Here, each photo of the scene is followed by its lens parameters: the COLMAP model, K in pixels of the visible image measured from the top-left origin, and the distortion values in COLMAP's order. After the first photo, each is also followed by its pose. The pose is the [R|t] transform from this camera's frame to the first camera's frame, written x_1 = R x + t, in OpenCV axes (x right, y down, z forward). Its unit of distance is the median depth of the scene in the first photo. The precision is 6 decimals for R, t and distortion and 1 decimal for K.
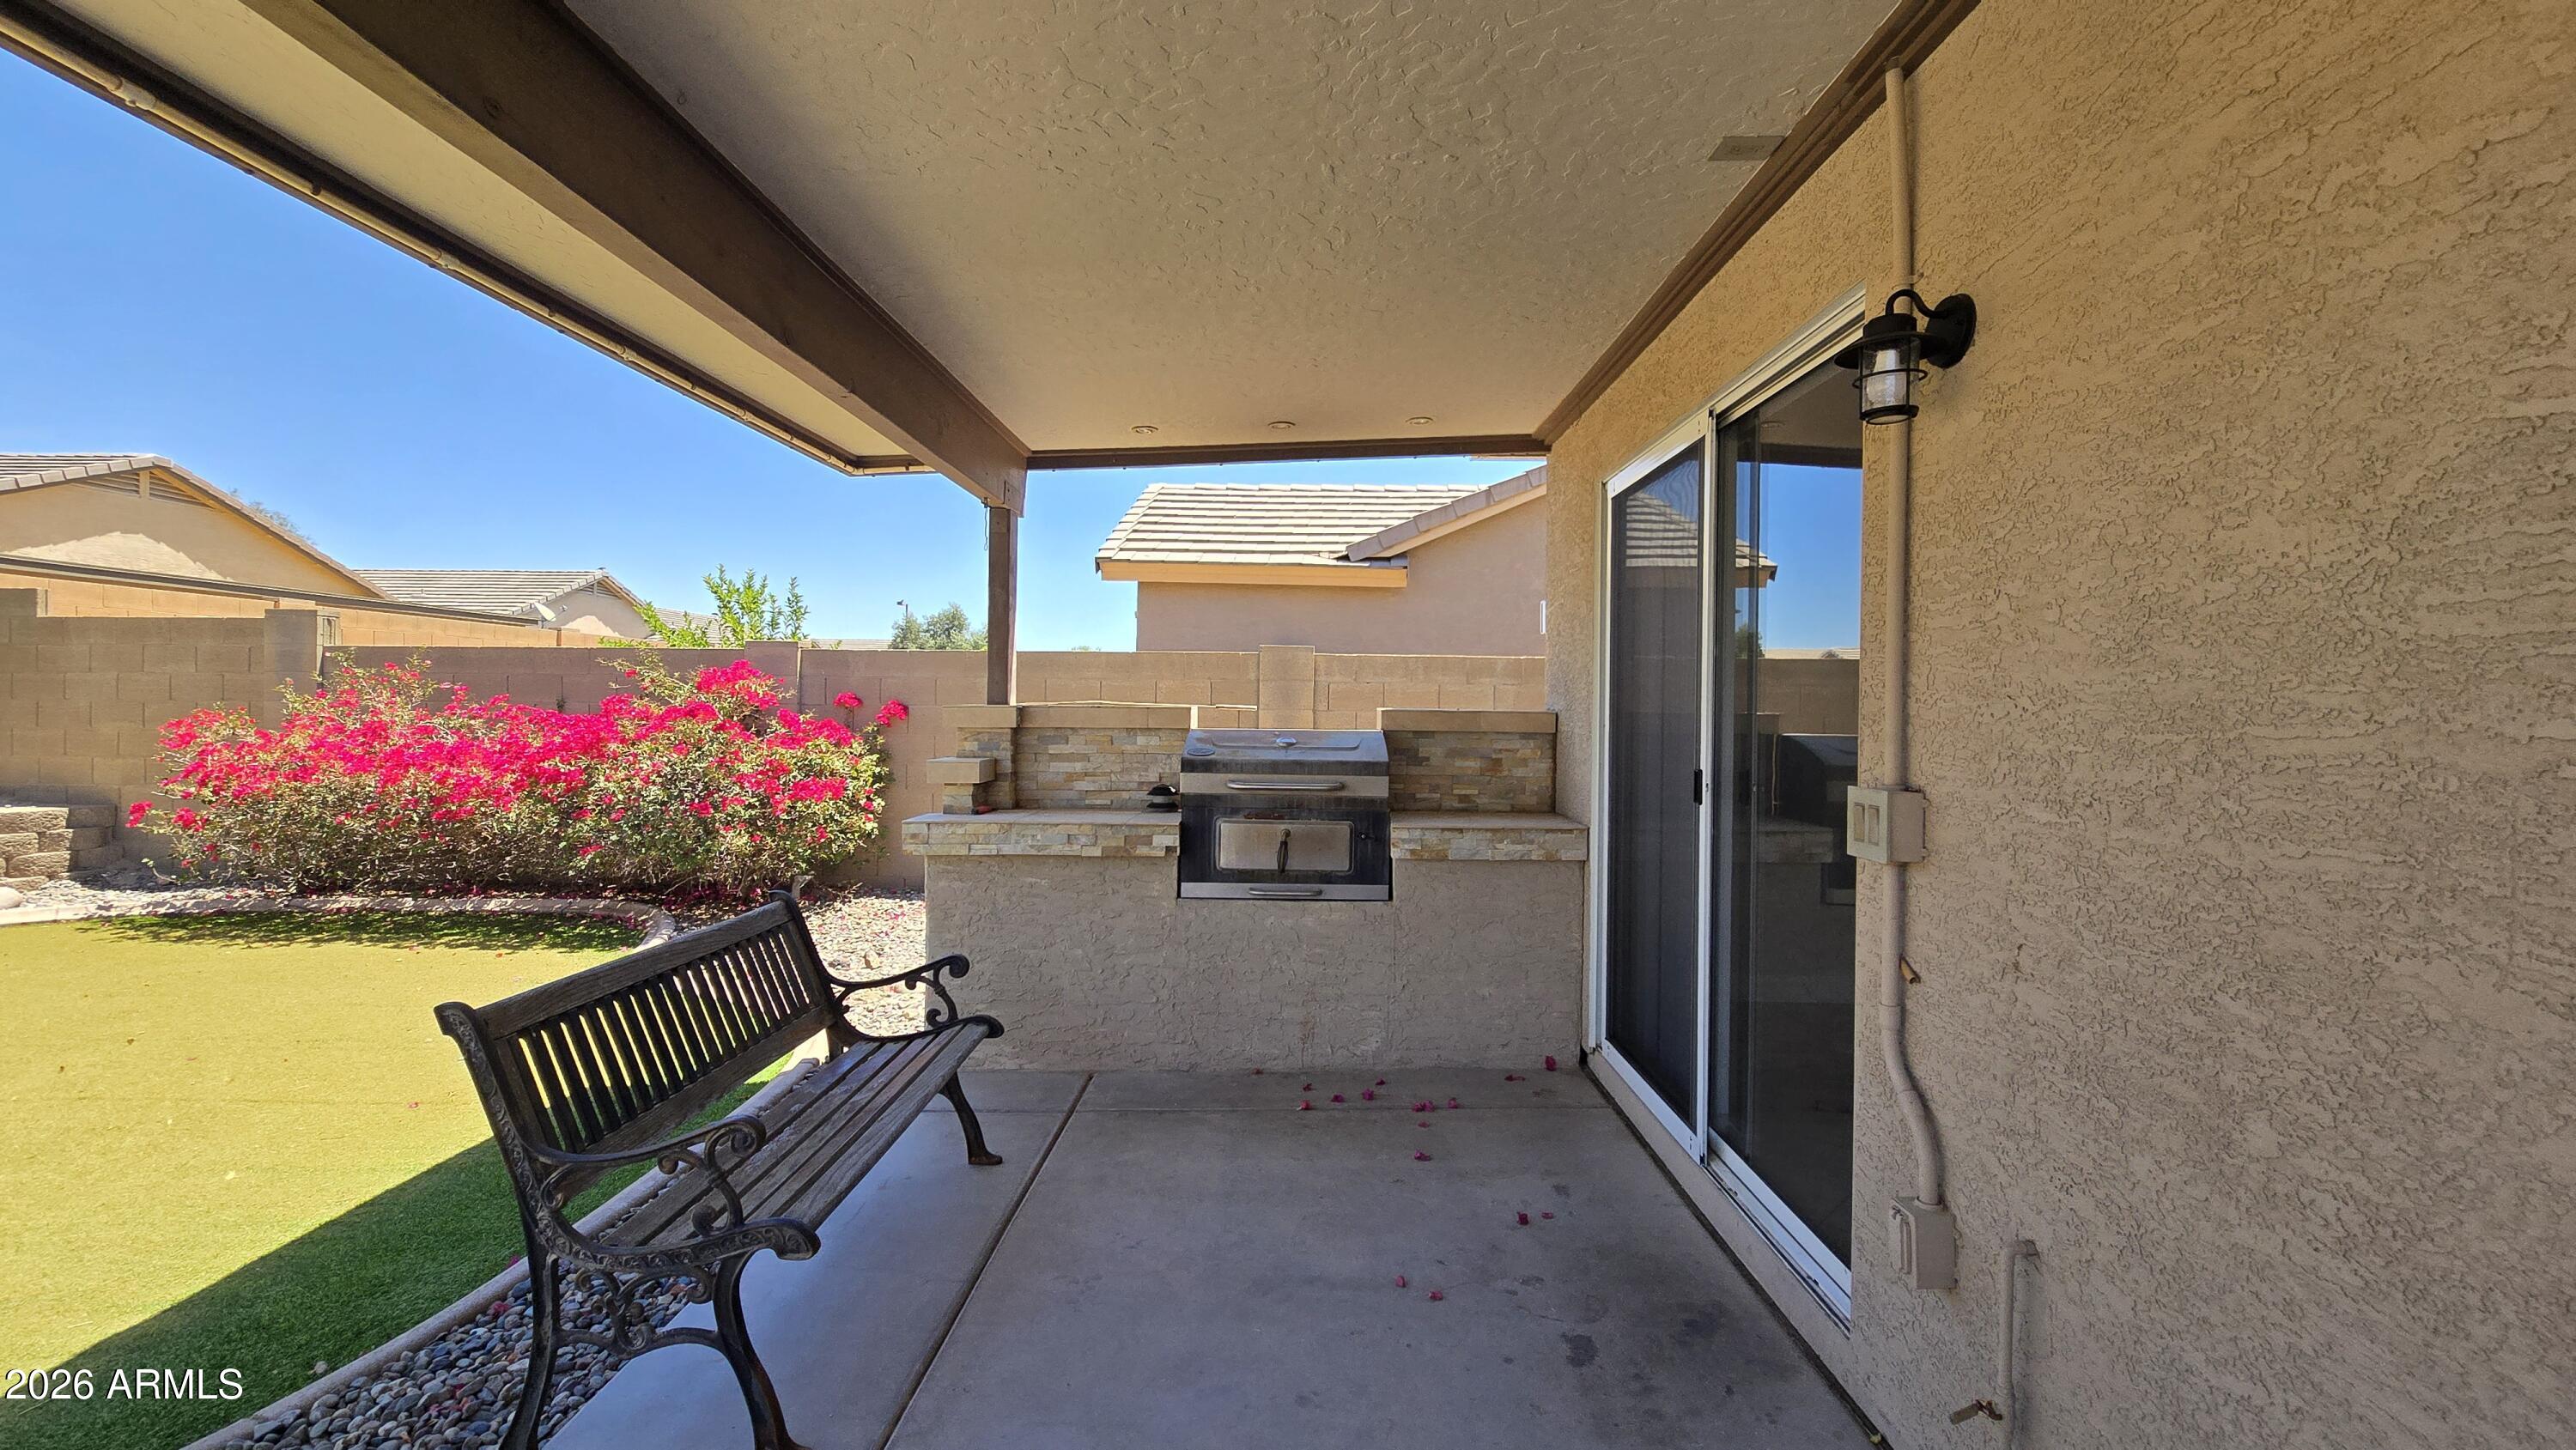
lens RADIAL K [[1050.5, 0, 1290.8], [0, 1050.5, 724.2], [0, 0, 1]] dist [-0.007597, 0.000996]
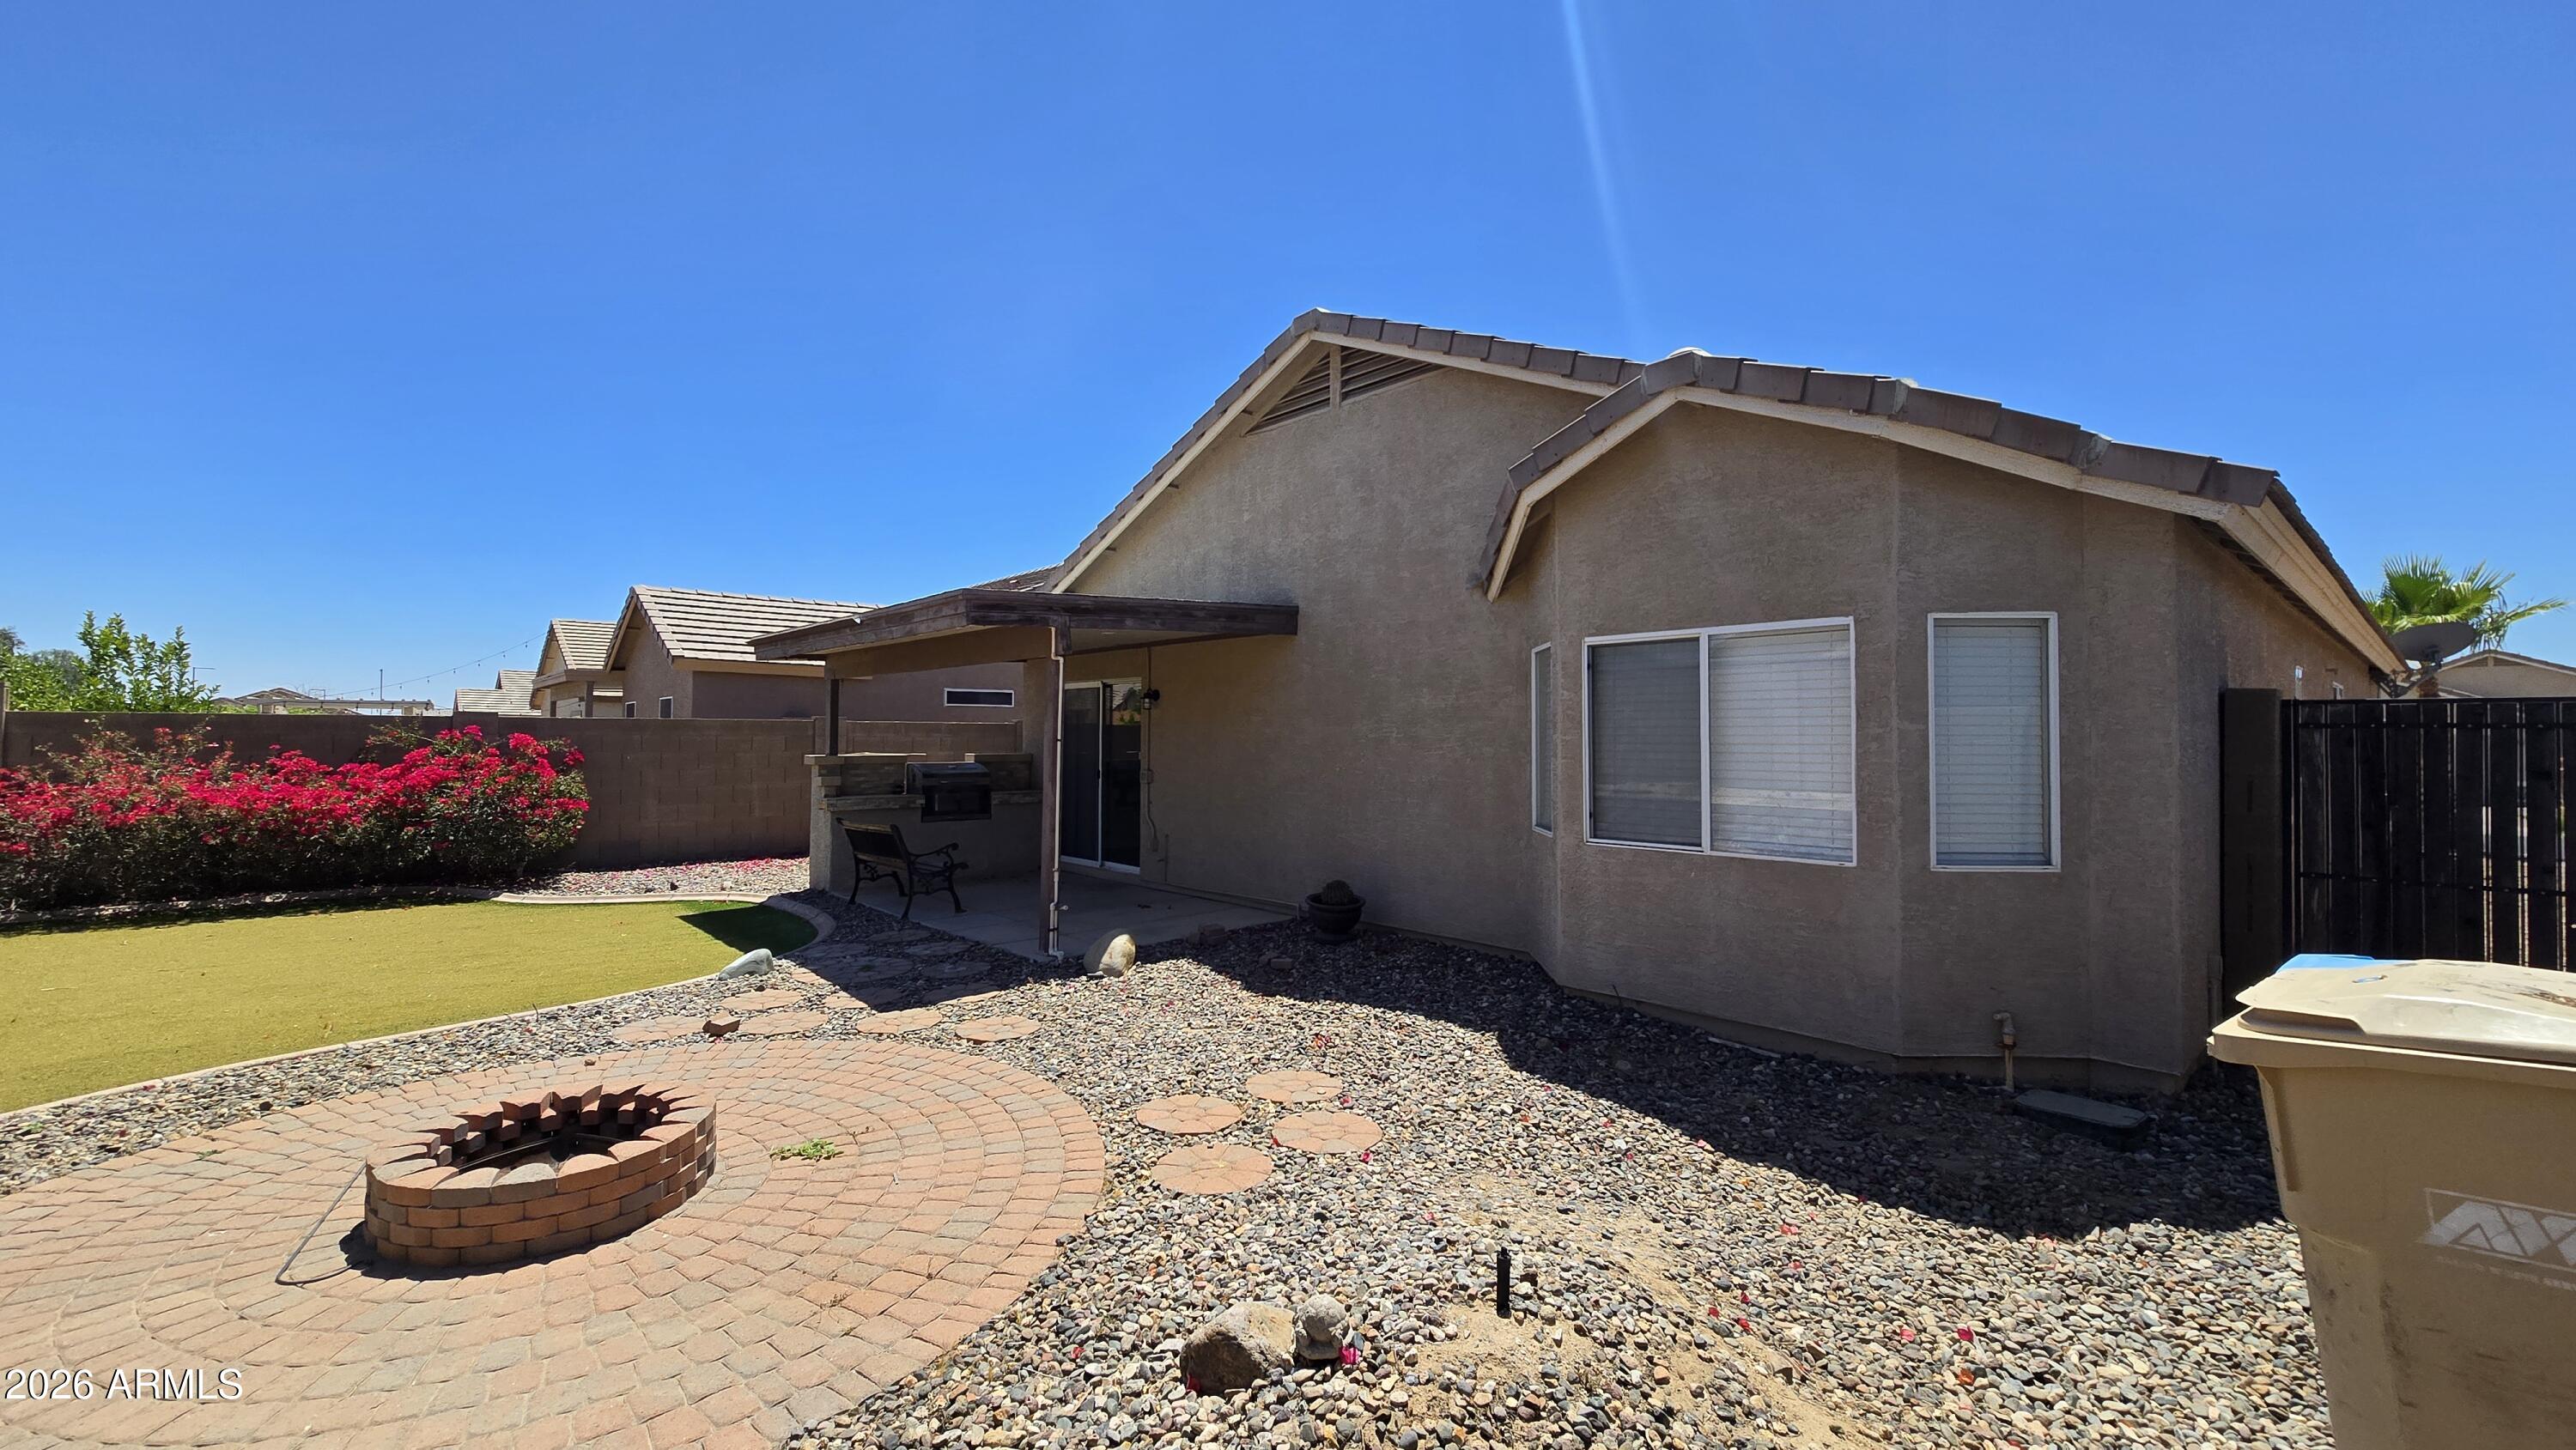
lens RADIAL K [[1050.5, 0, 1300.3], [0, 1050.5, 725.5], [0, 0, 1]] dist [-0.007597, 0.000996]
pose [[0.740999, -0.000911, 0.671506, -1.150450], [0.014113, 0.999799, -0.014217, -0.039319], [-0.671358, 0.020011, 0.740863, -1.658814]]
